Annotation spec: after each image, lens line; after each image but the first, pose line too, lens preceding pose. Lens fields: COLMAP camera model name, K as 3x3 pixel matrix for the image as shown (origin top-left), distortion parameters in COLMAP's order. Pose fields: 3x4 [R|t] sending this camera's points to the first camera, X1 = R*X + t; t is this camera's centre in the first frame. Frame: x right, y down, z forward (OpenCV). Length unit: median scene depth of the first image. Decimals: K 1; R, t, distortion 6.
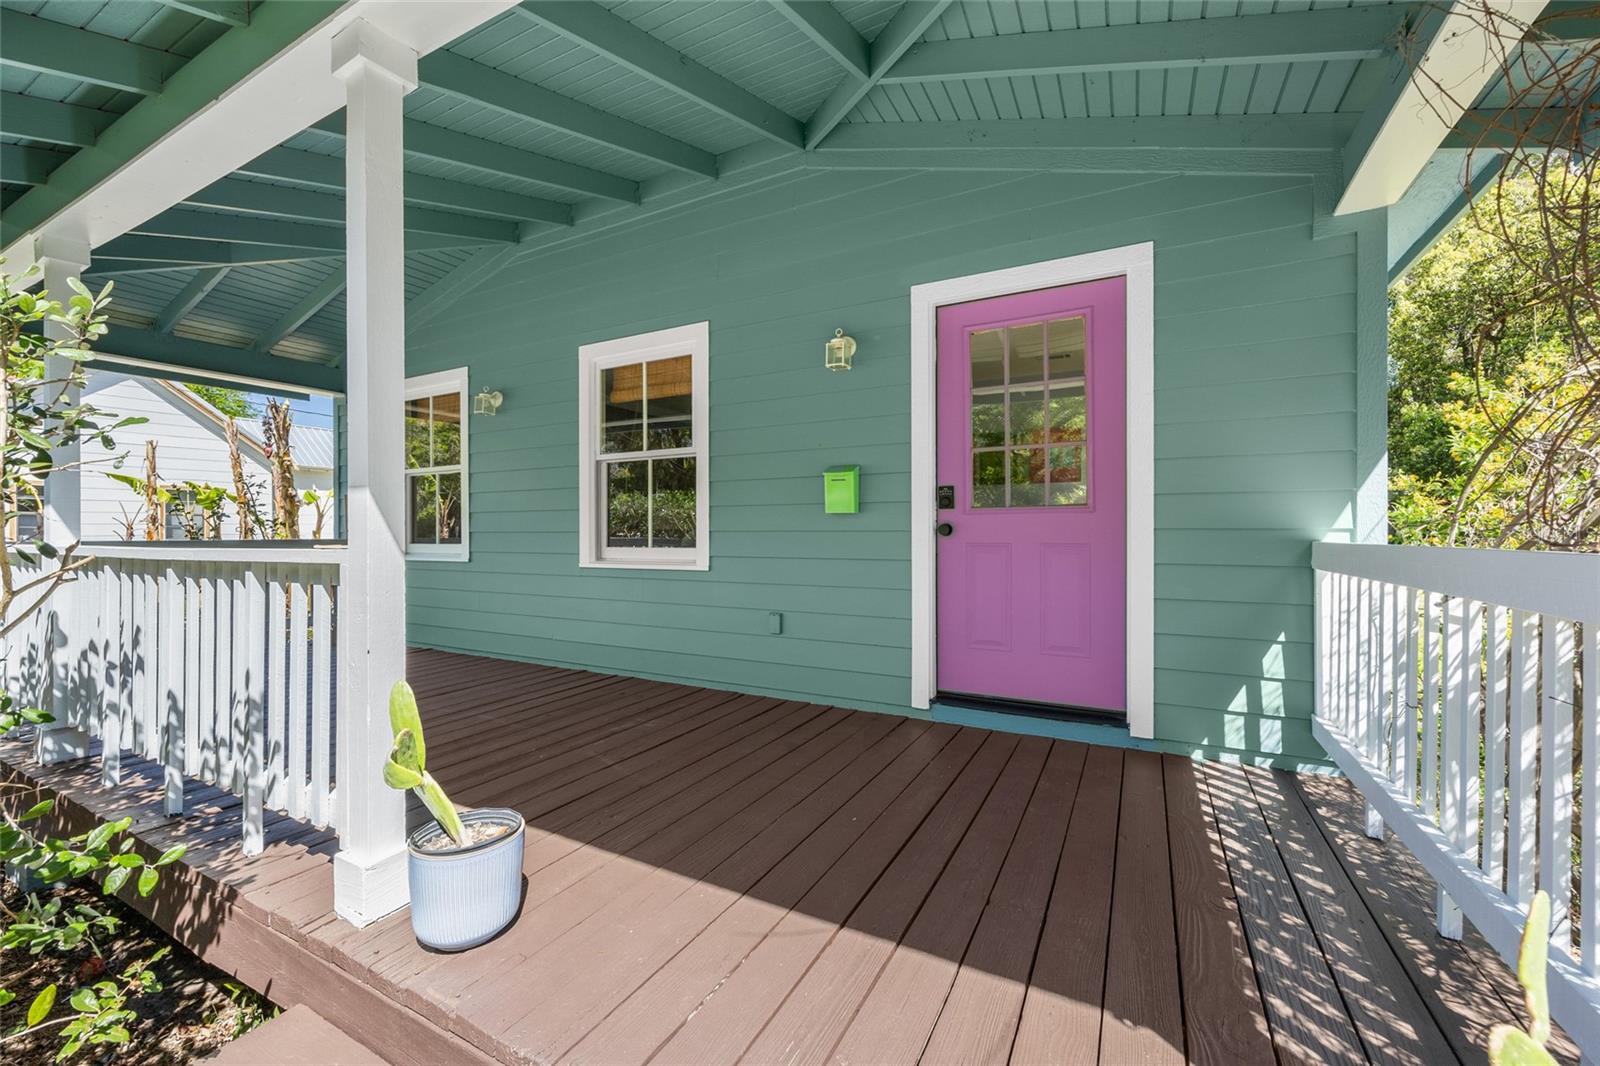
lens RADIAL K [[641.3, 0, 799.8], [0, 641.3, 532.4], [0, 0, 1]] dist [0.000500, -0.000009]
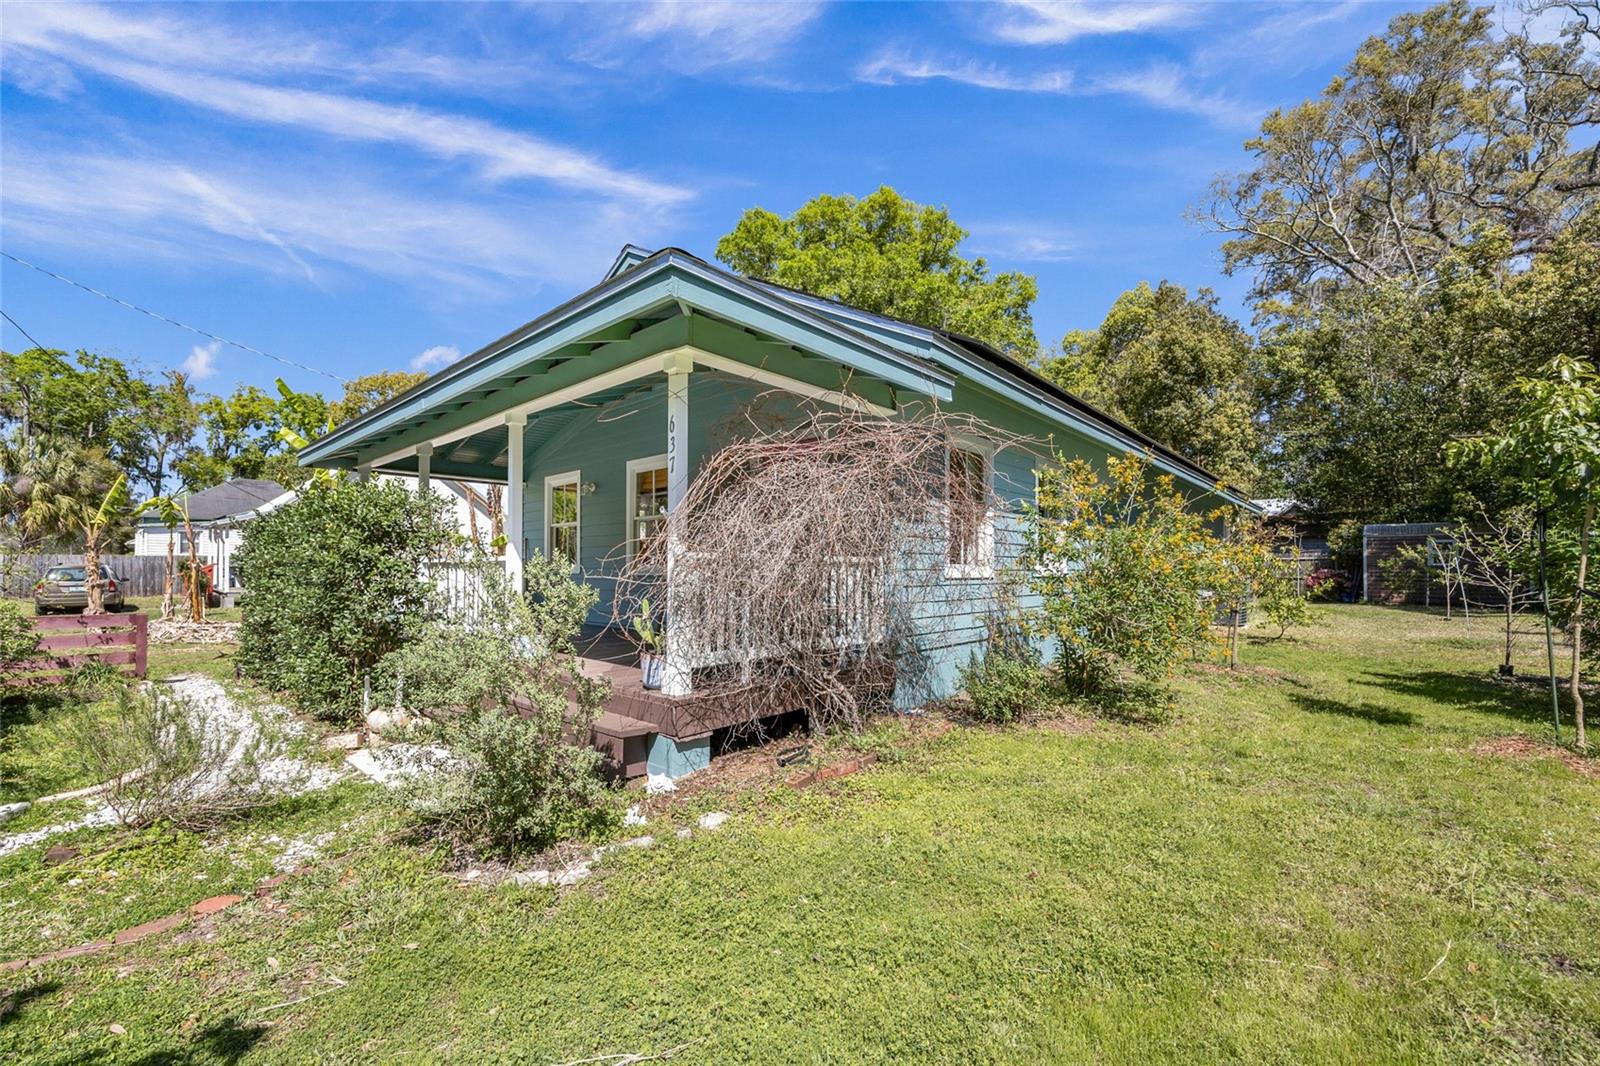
lens RADIAL K [[641.3, 0, 799.8], [0, 641.3, 546.3], [0, 0, 1]] dist [0.000500, -0.000009]
pose [[0.970216, -0.008837, -0.242079, 0.571467], [0.003602, 0.999750, -0.022060, 0.008229], [0.242214, 0.020531, 0.970006, -0.673739]]
